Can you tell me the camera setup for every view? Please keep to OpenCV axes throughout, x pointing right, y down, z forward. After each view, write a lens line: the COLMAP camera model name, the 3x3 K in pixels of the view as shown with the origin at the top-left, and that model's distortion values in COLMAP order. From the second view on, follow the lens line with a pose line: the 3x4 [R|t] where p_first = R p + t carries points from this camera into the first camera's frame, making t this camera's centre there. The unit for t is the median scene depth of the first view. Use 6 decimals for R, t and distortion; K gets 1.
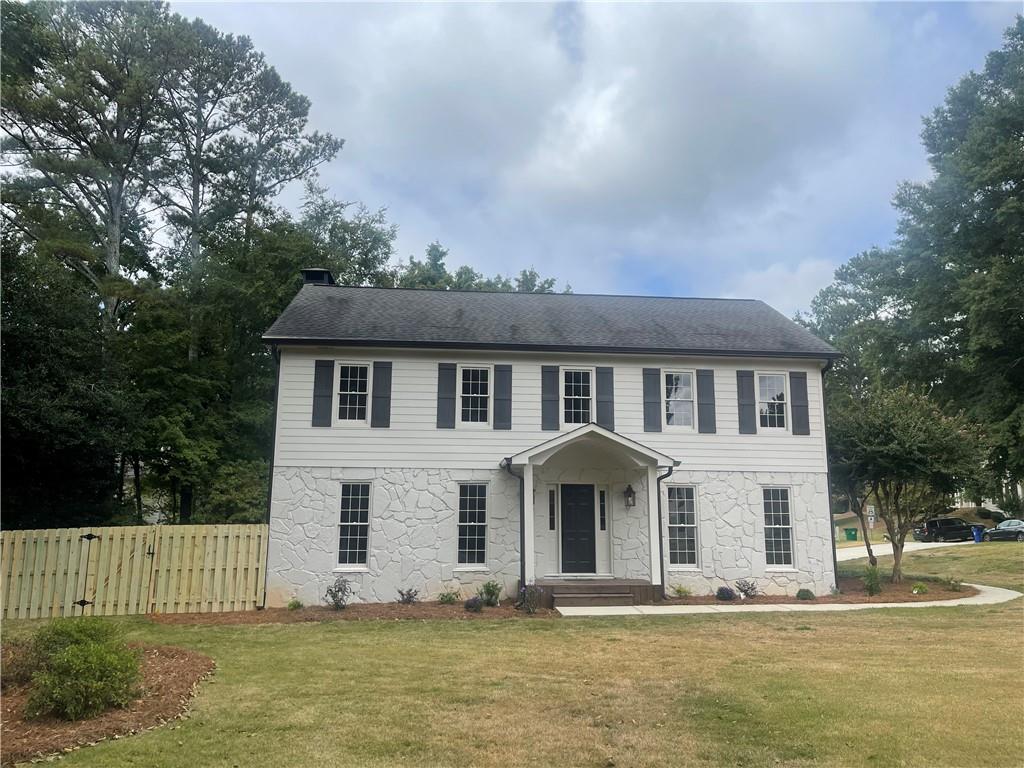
lens RADIAL K [[764.3, 0, 512.6], [0, 764.3, 383.4], [0, 0, 1]] dist [-0.006721, -0.002847]
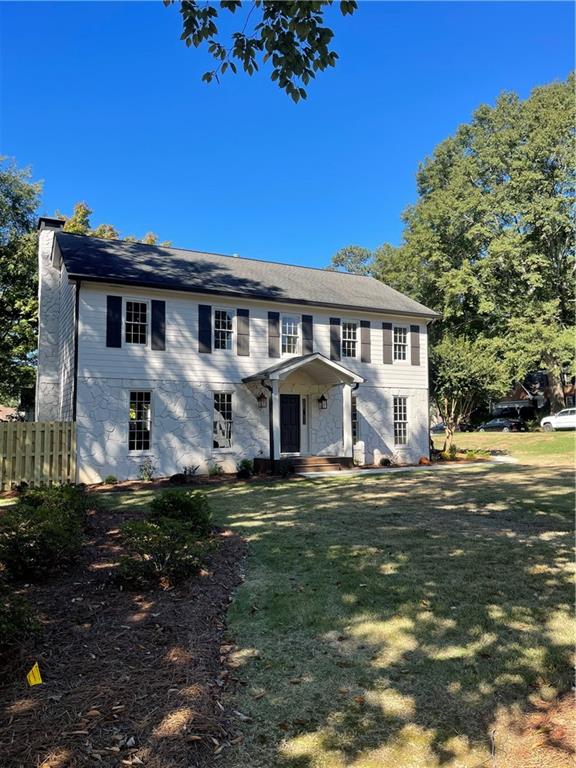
lens RADIAL K [[573.3, 0, 286.3], [0, 573.3, 384.2], [0, 0, 1]] dist [-0.006721, -0.002847]
pose [[0.922731, 0.017701, 0.385037, -0.356384], [-0.064070, 0.992091, 0.107935, -0.006261], [-0.380082, -0.124264, 0.916568, -0.018026]]
